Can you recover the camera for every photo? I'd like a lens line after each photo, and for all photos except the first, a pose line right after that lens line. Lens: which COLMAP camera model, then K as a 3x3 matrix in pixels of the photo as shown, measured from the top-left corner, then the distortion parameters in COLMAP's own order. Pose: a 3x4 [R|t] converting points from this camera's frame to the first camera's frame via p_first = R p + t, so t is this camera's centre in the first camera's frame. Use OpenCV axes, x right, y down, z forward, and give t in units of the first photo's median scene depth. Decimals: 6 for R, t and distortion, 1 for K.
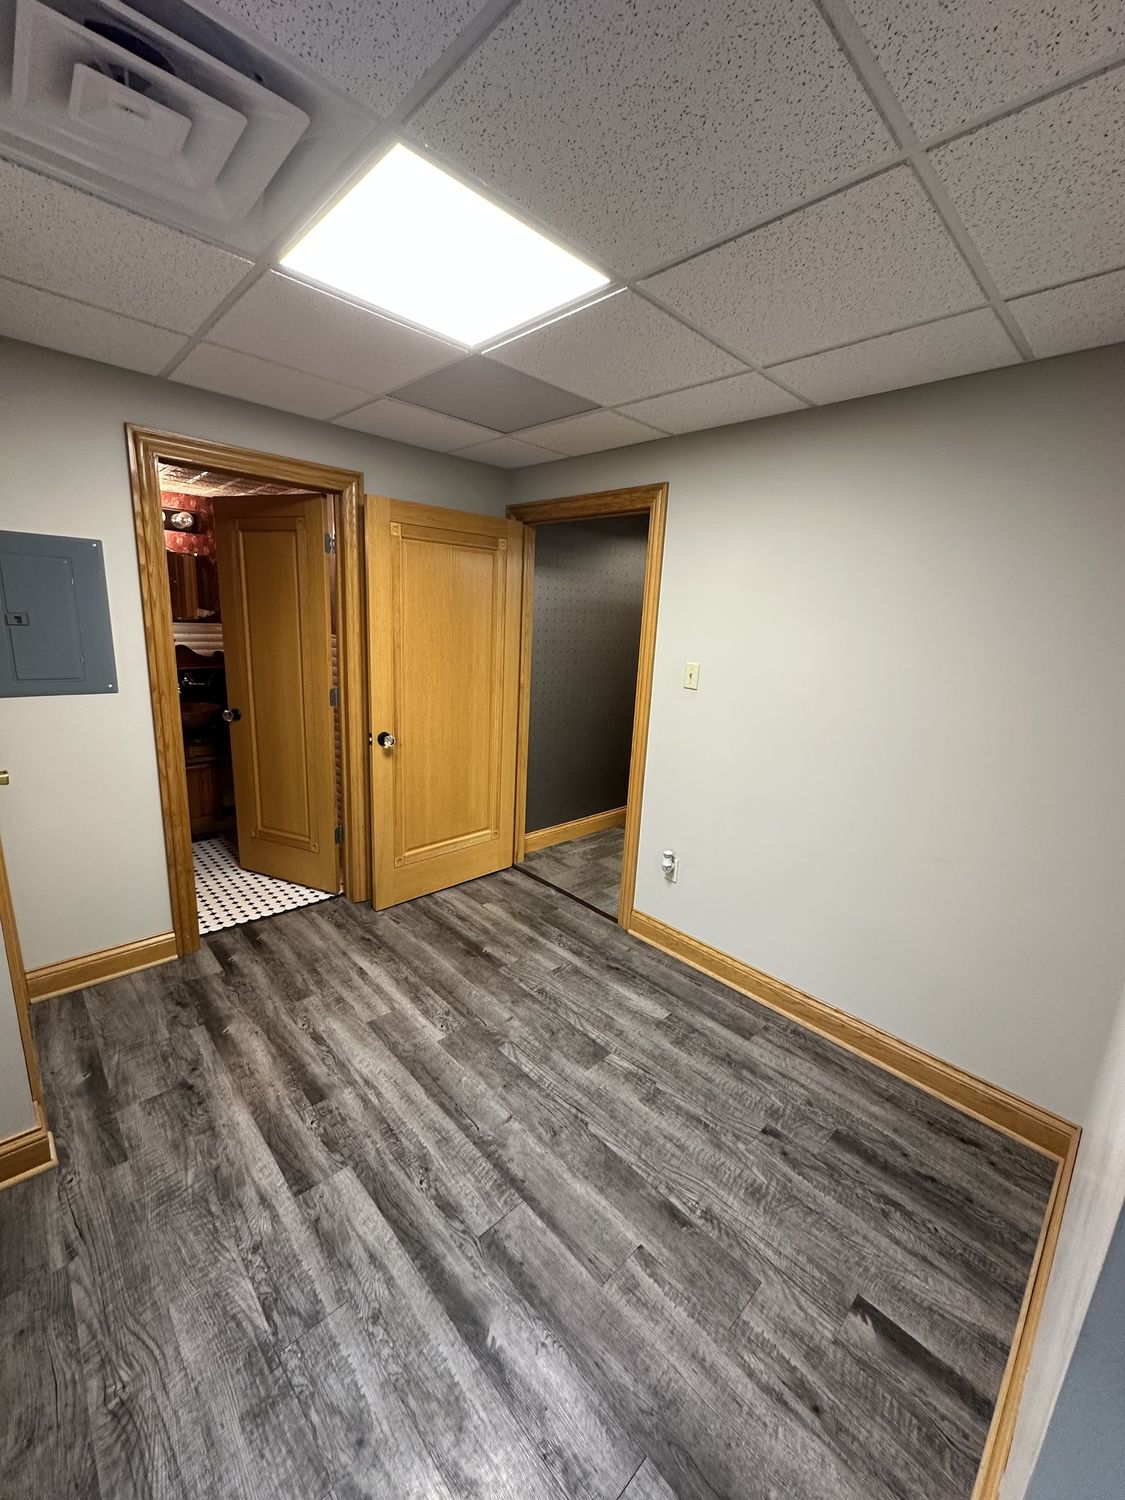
lens RADIAL K [[596.5, 0, 560.3], [0, 596.5, 748.9], [0, 0, 1]] dist [-0.002909, 0.000190]
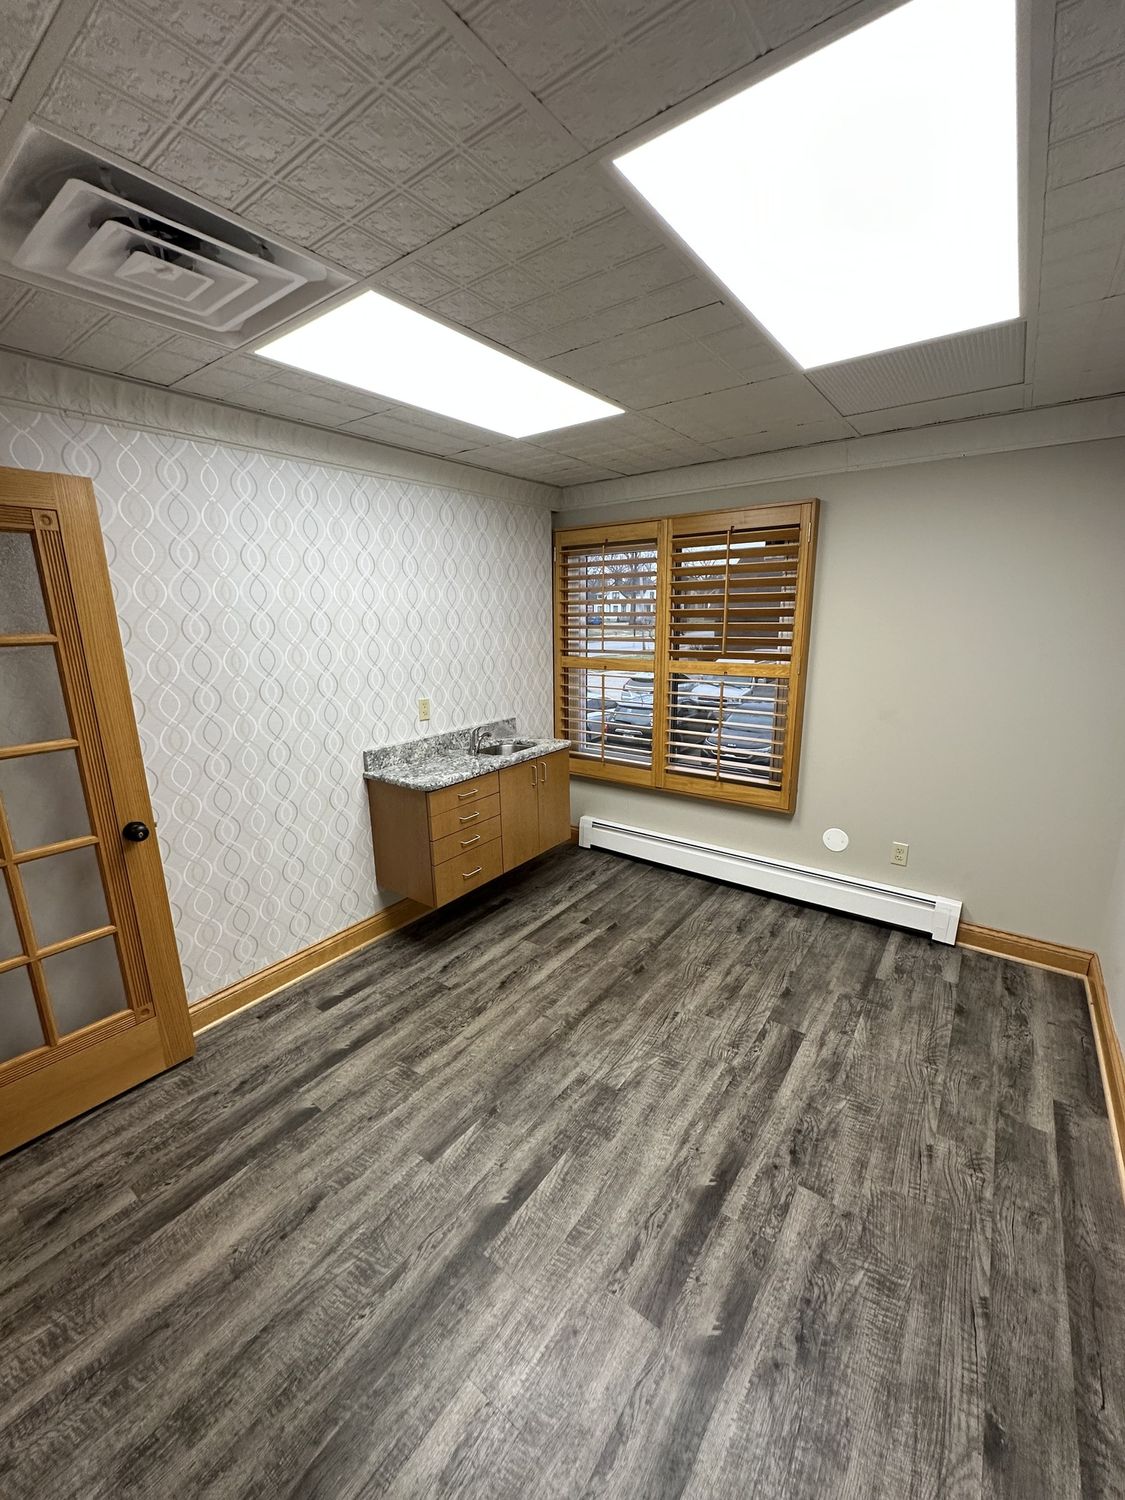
lens RADIAL K [[596.5, 0, 560.3], [0, 596.5, 748.9], [0, 0, 1]] dist [-0.002909, 0.000190]
pose [[-0.170389, -0.276840, 0.945689, -1.352368], [0.216549, 0.925741, 0.310017, -0.426103], [-0.961288, 0.257611, -0.097786, 1.358576]]
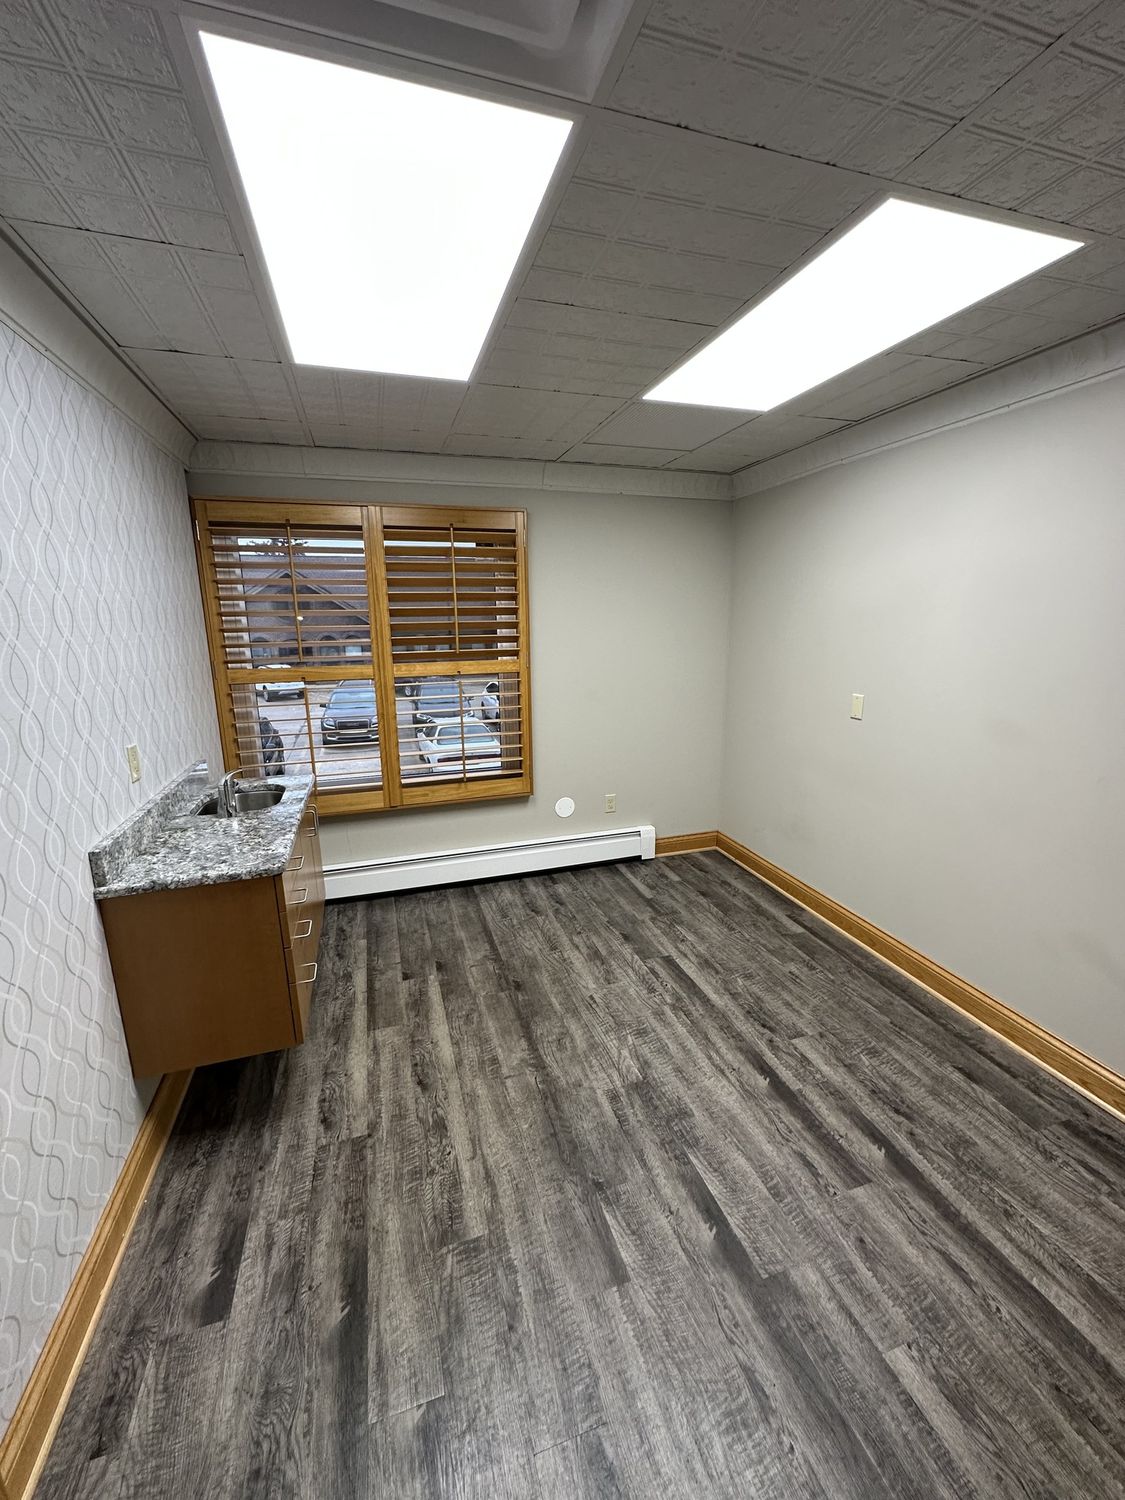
lens RADIAL K [[596.5, 0, 560.3], [0, 596.5, 748.9], [0, 0, 1]] dist [-0.002909, 0.000190]
pose [[-0.897778, -0.141306, 0.417165, -0.710168], [0.054432, 0.904282, 0.423452, -0.502621], [-0.437071, 0.402873, -0.804153, 2.042940]]
